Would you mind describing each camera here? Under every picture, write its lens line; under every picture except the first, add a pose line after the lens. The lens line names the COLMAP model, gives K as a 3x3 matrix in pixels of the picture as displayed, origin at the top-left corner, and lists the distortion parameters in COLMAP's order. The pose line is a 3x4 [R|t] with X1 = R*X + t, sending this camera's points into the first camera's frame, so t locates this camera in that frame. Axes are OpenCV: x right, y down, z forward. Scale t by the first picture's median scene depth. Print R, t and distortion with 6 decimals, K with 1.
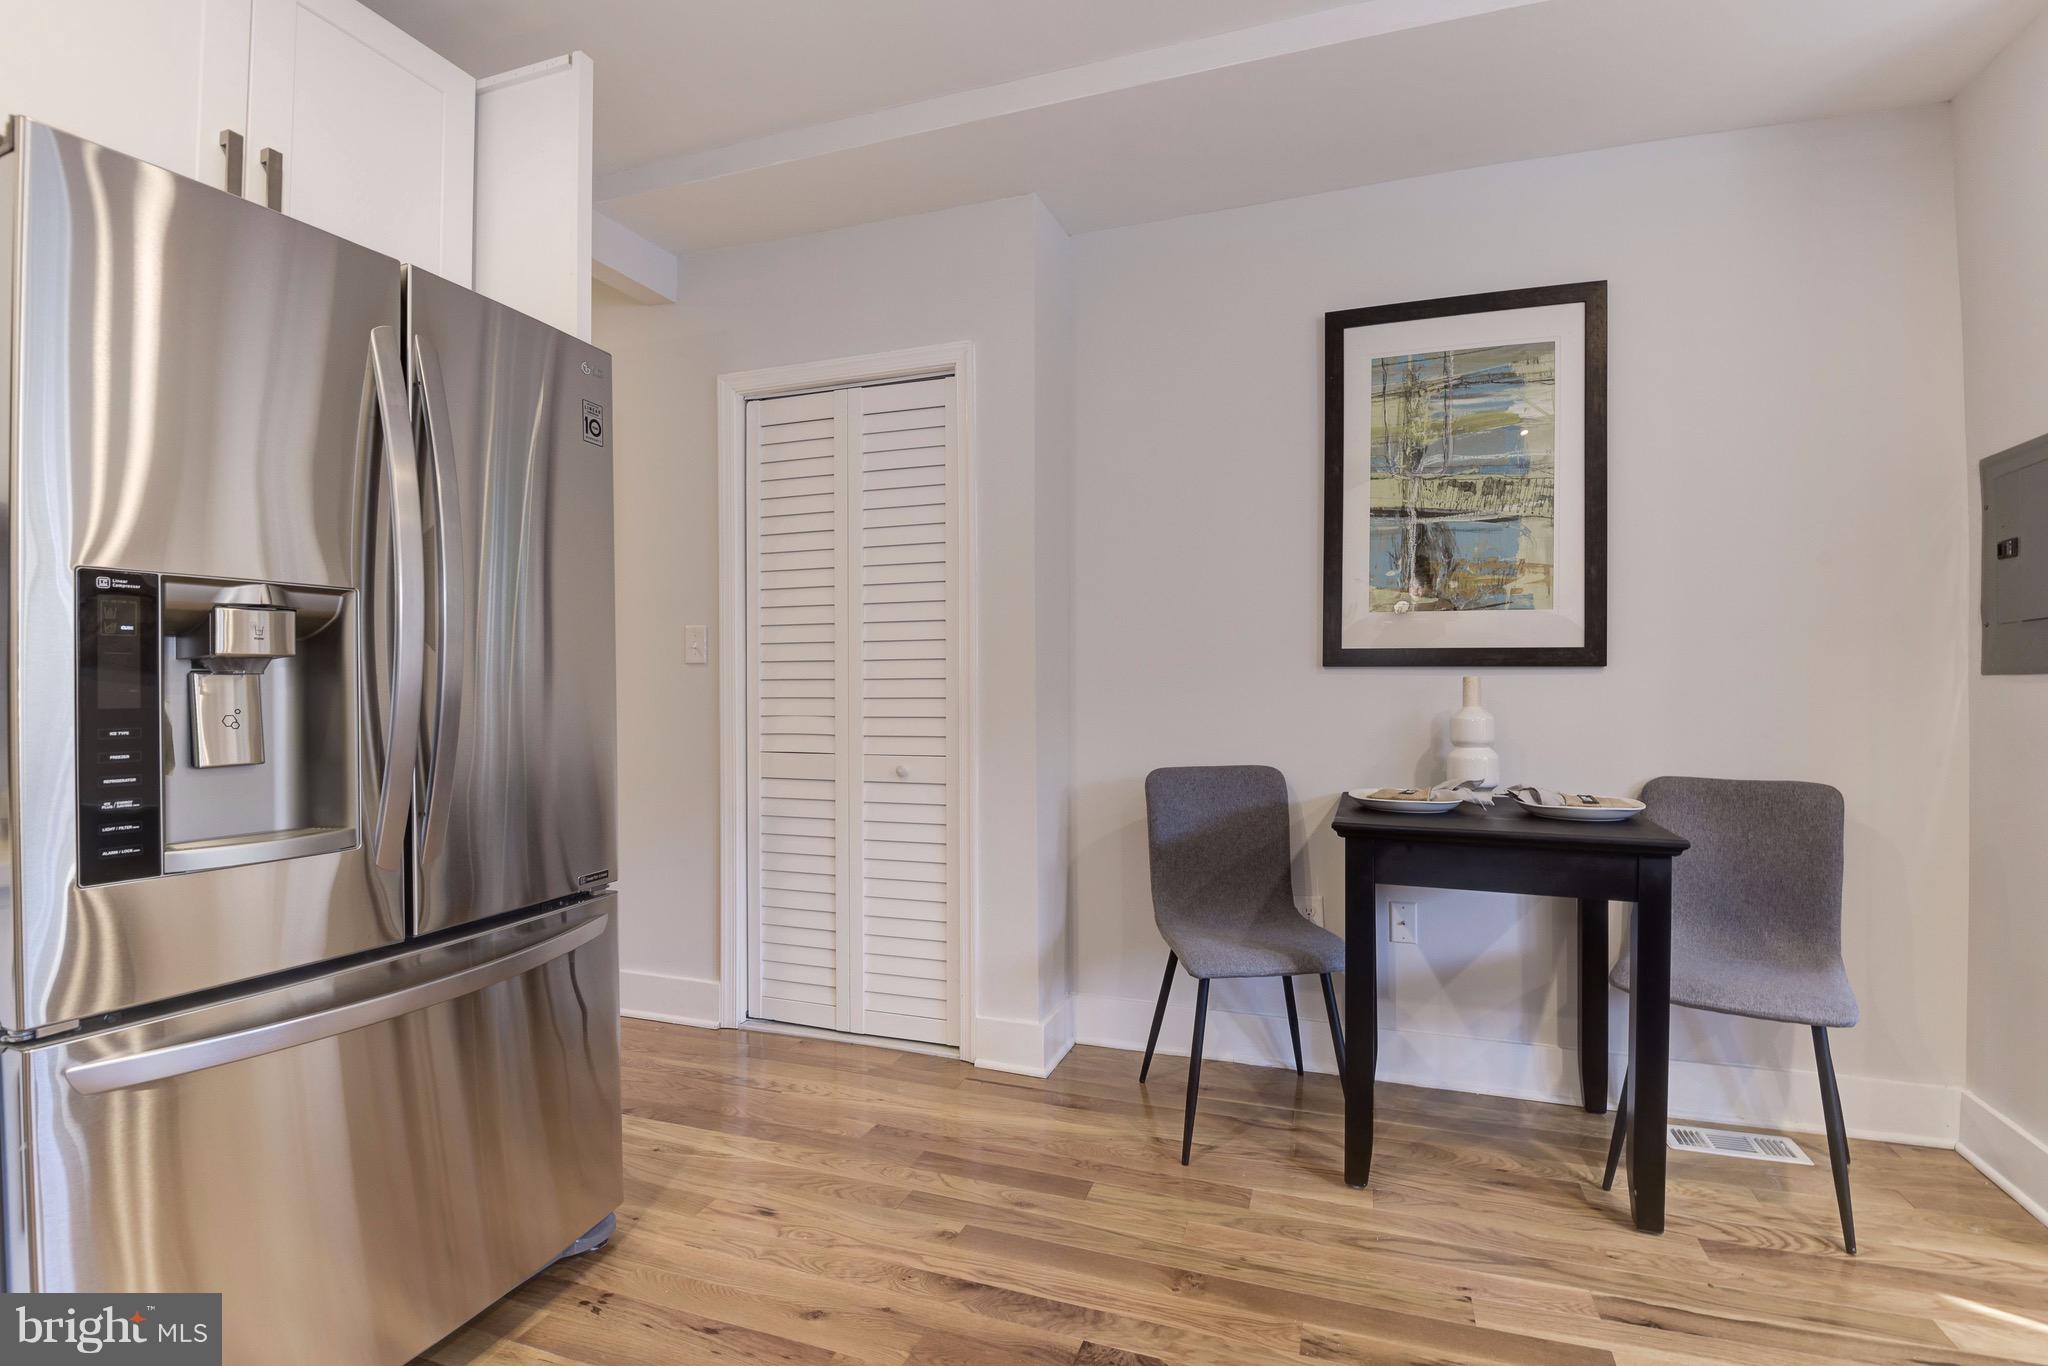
lens RADIAL K [[952.8, 0, 1013.6], [0, 952.8, 695.5], [0, 0, 1]] dist [-0.056923, -0.000057]
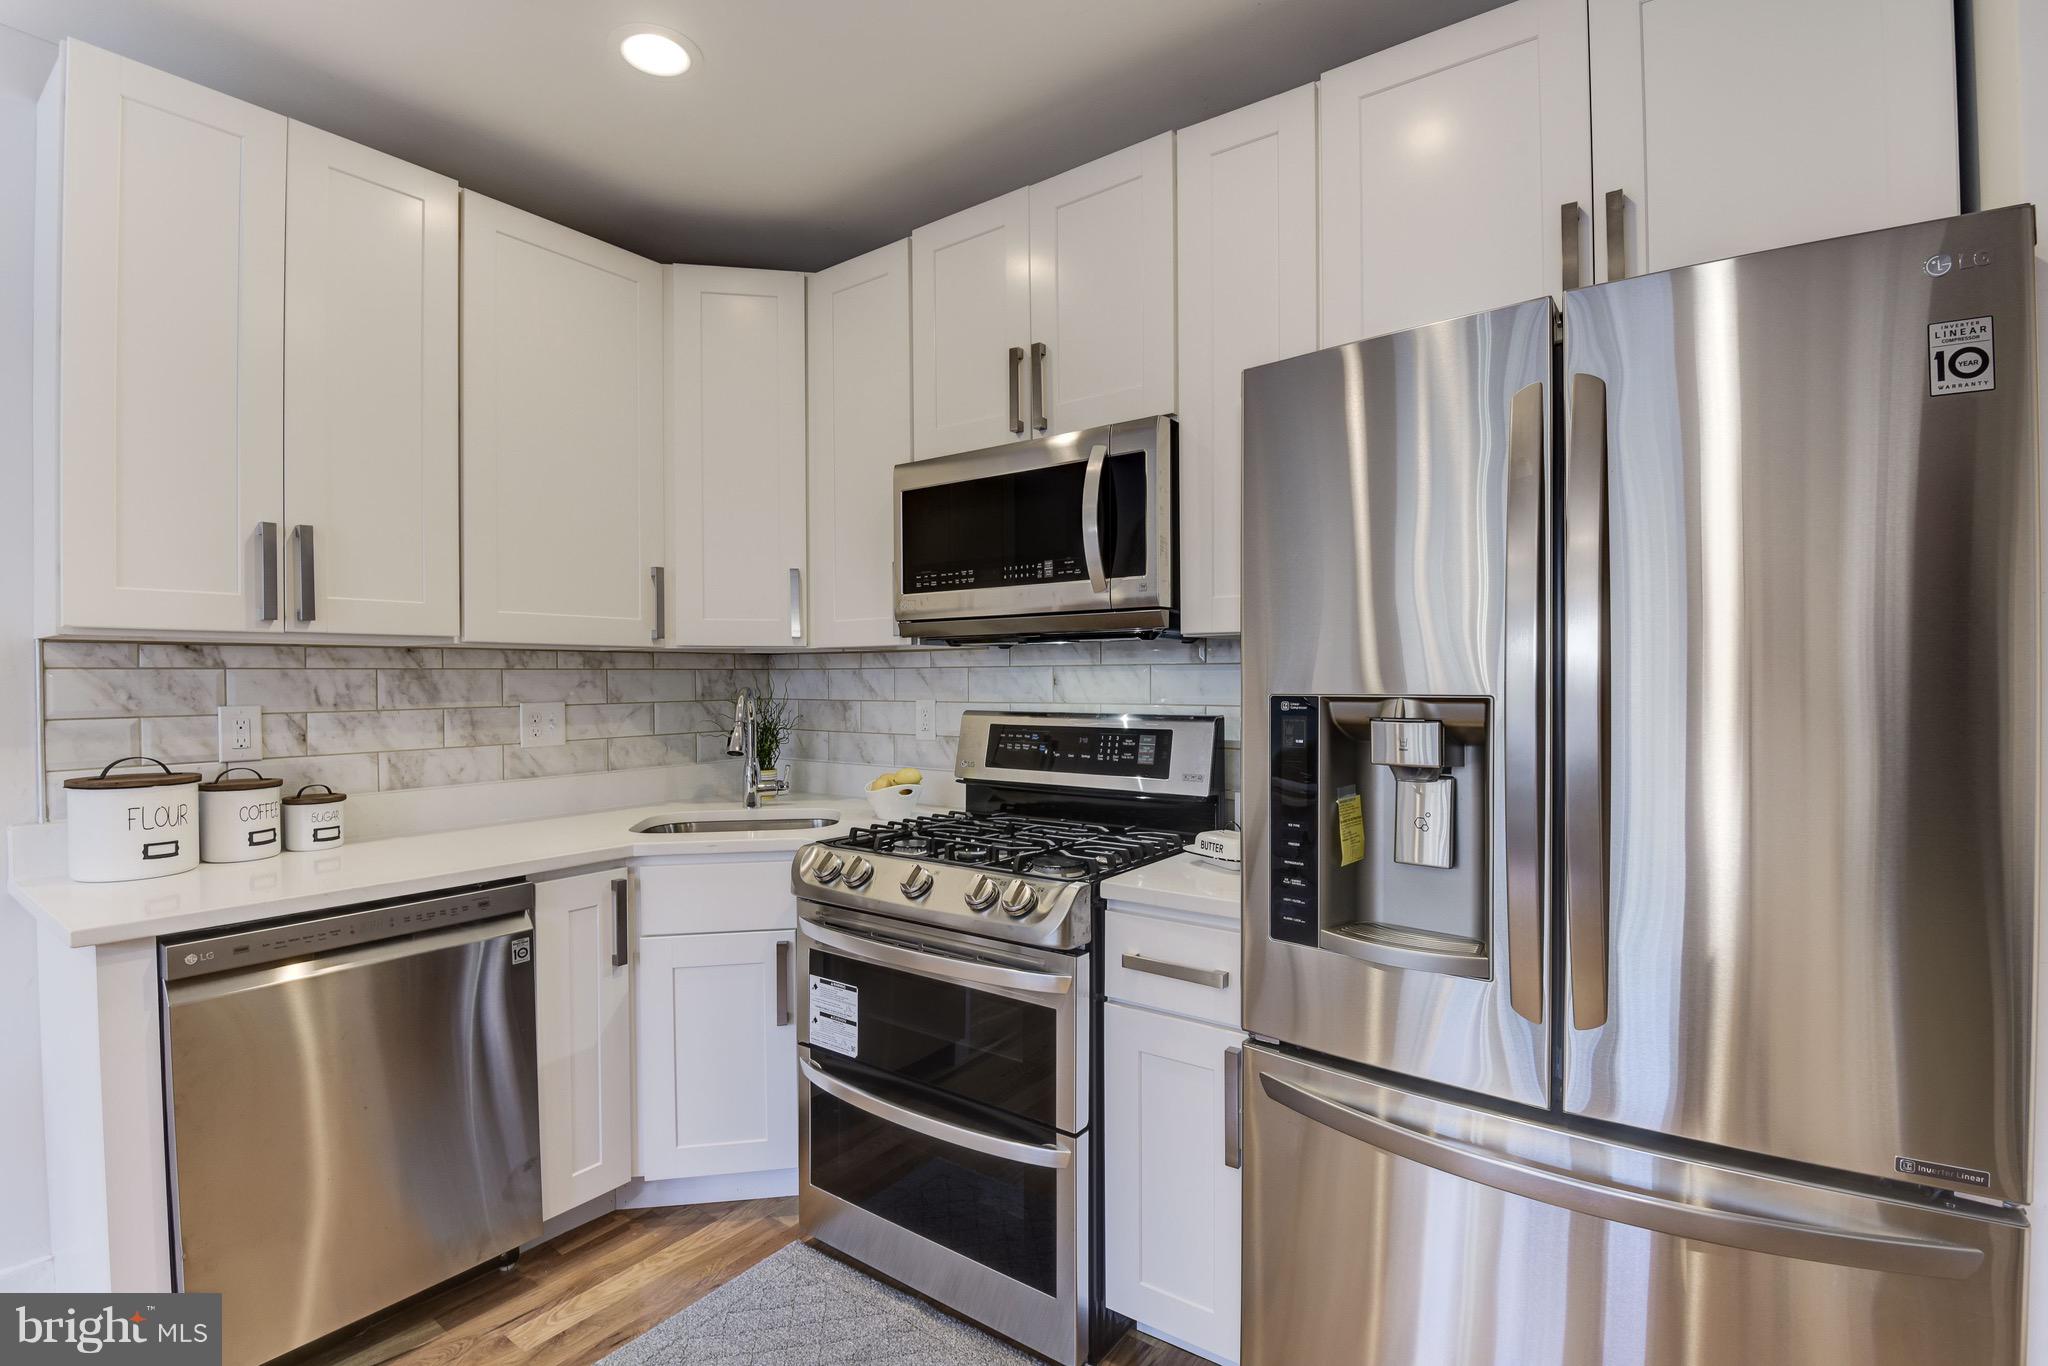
lens RADIAL K [[952.8, 0, 1016.3], [0, 952.8, 688.0], [0, 0, 1]] dist [-0.025058, -0.000226]
pose [[-0.281281, 0.021246, -0.959390, 0.197518], [-0.003331, 0.999727, 0.023116, -0.093873], [0.959620, 0.009698, -0.281134, 0.525042]]
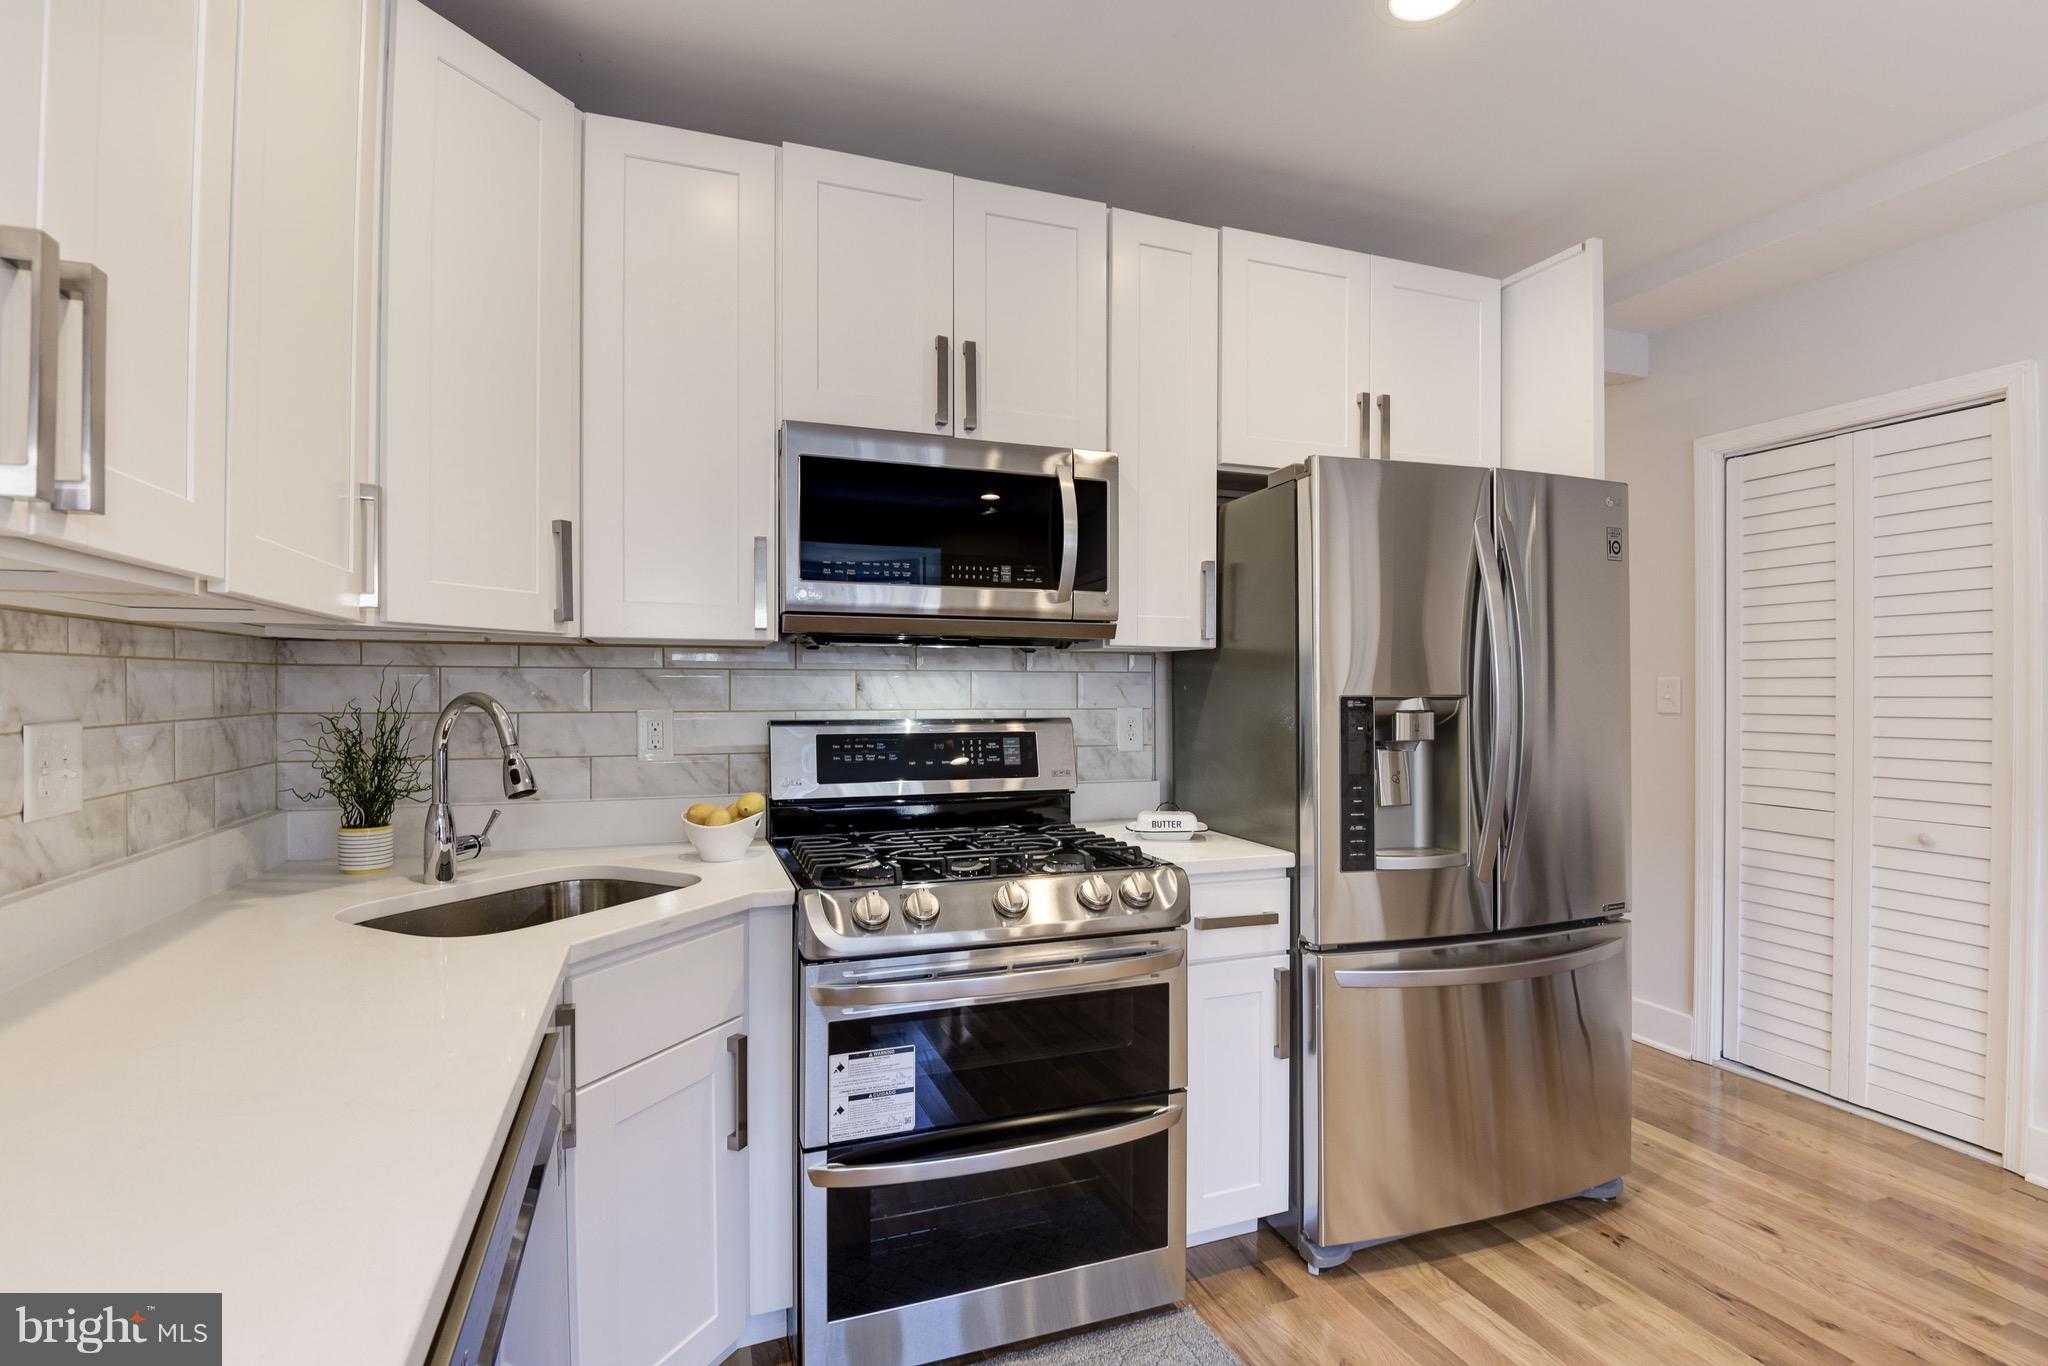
lens RADIAL K [[952.8, 0, 1016.3], [0, 952.8, 688.0], [0, 0, 1]] dist [-0.025058, -0.000226]
pose [[0.646911, 0.011320, -0.762481, -0.002799], [-0.016885, 0.999857, 0.000519, -0.076128], [0.762378, 0.012539, 0.647010, -0.378367]]
